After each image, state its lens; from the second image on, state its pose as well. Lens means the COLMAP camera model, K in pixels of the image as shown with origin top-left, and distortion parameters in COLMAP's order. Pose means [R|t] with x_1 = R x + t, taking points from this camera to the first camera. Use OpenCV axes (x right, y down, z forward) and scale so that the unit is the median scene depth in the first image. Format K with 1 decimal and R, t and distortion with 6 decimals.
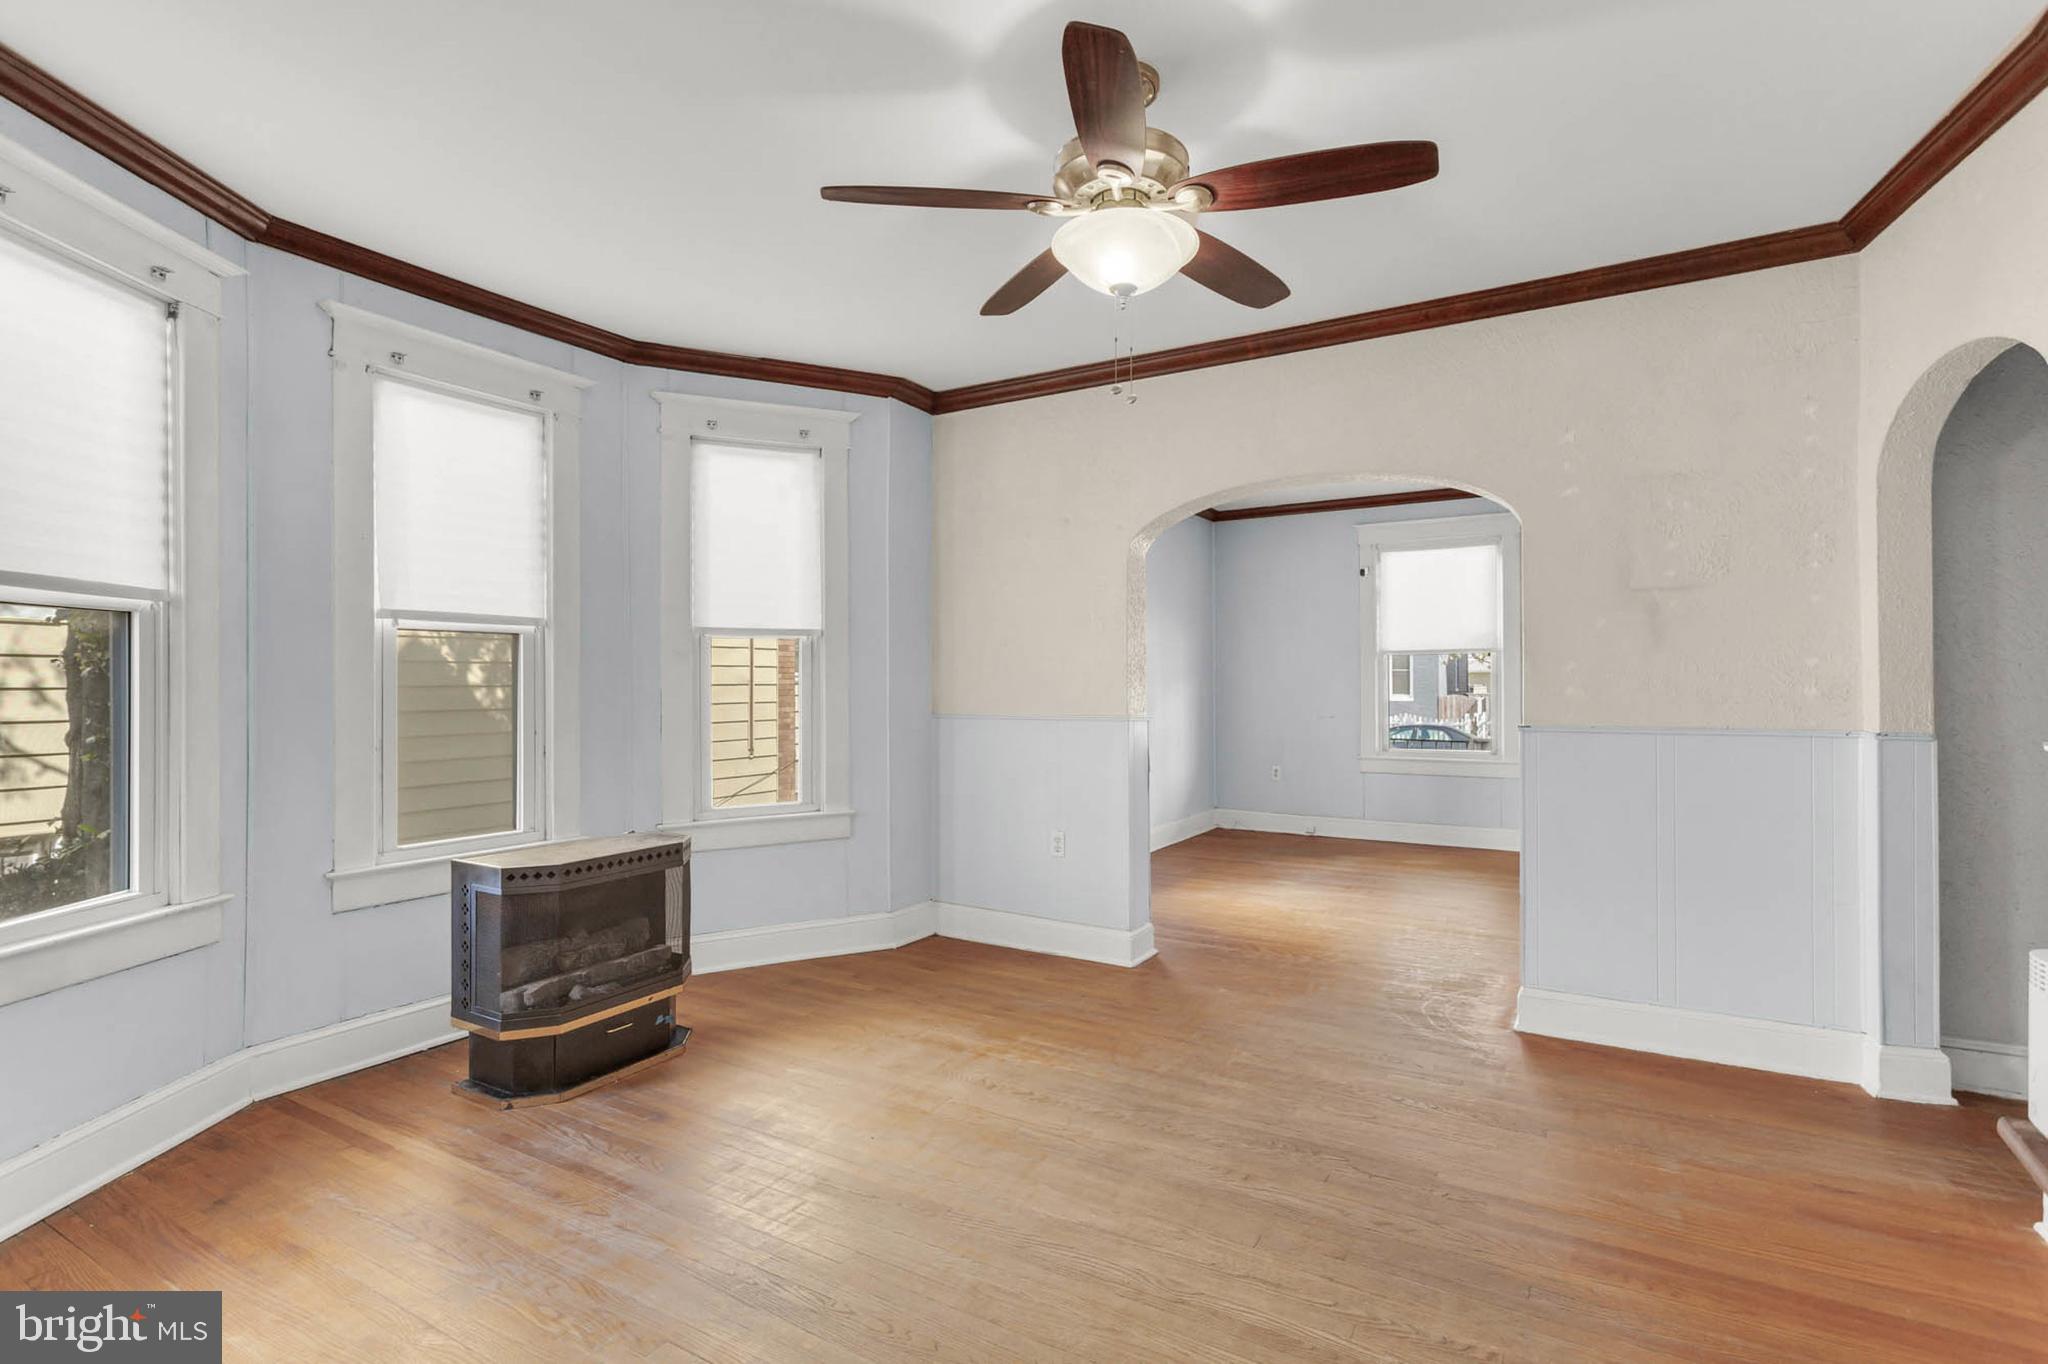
lens RADIAL K [[1004.1, 0, 1021.4], [0, 1004.1, 670.5], [0, 0, 1]] dist [-0.002230, 0.000841]
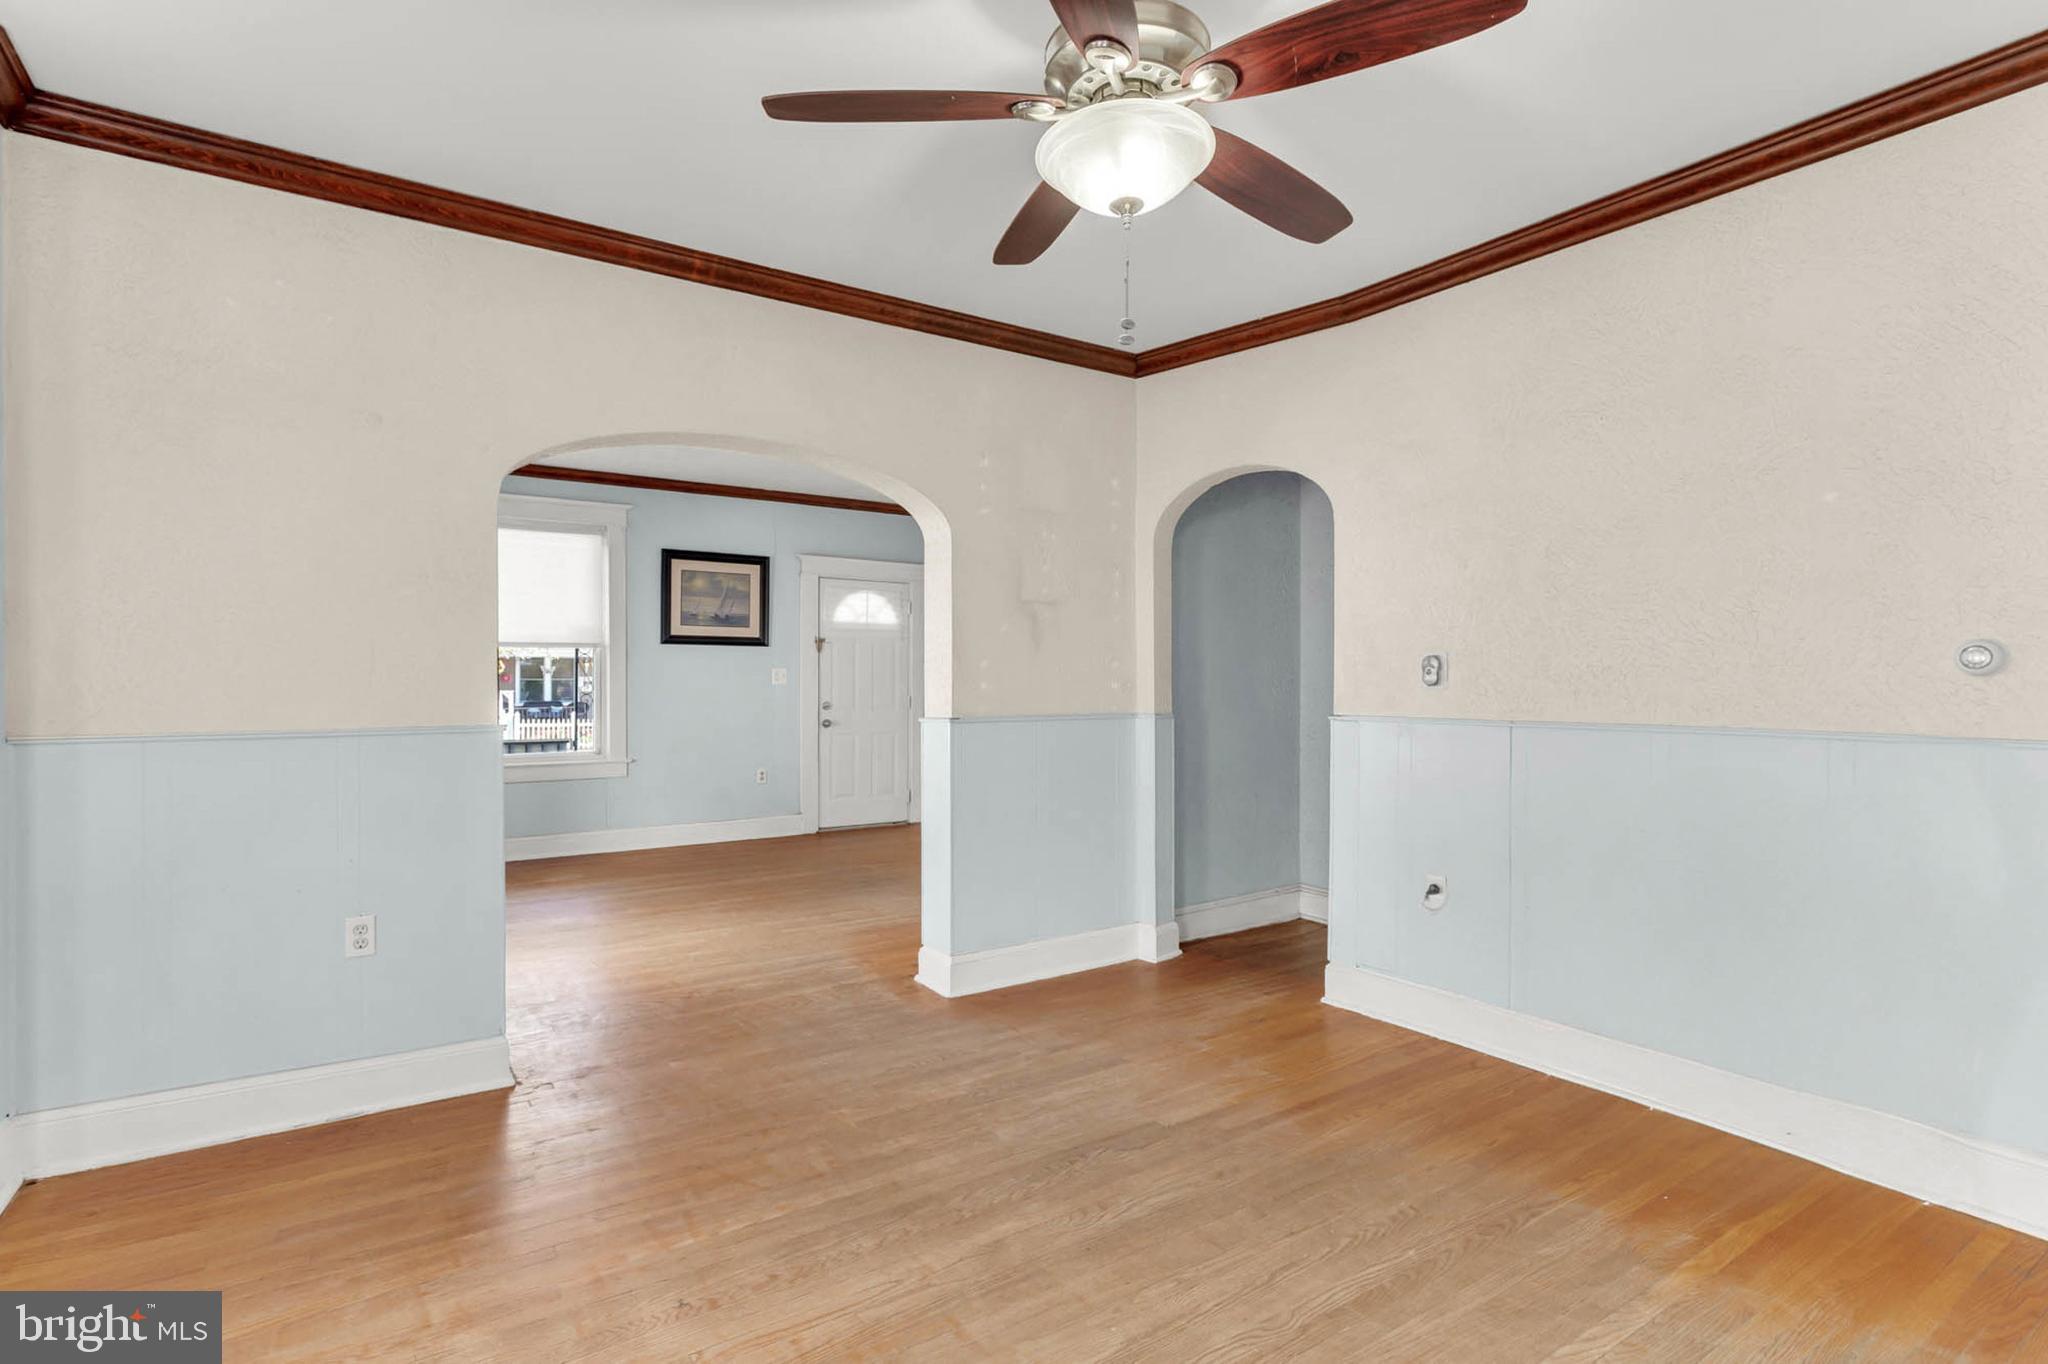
lens RADIAL K [[988.7, 0, 1024.0], [0, 988.7, 682.0], [0, 0, 1]] dist [-0.000184, 0.000794]
pose [[0.406857, 0.004020, 0.913483, -0.533813], [-0.015061, 0.999884, 0.002307, 0.014995], [-0.913368, -0.014697, 0.406870, 0.581364]]
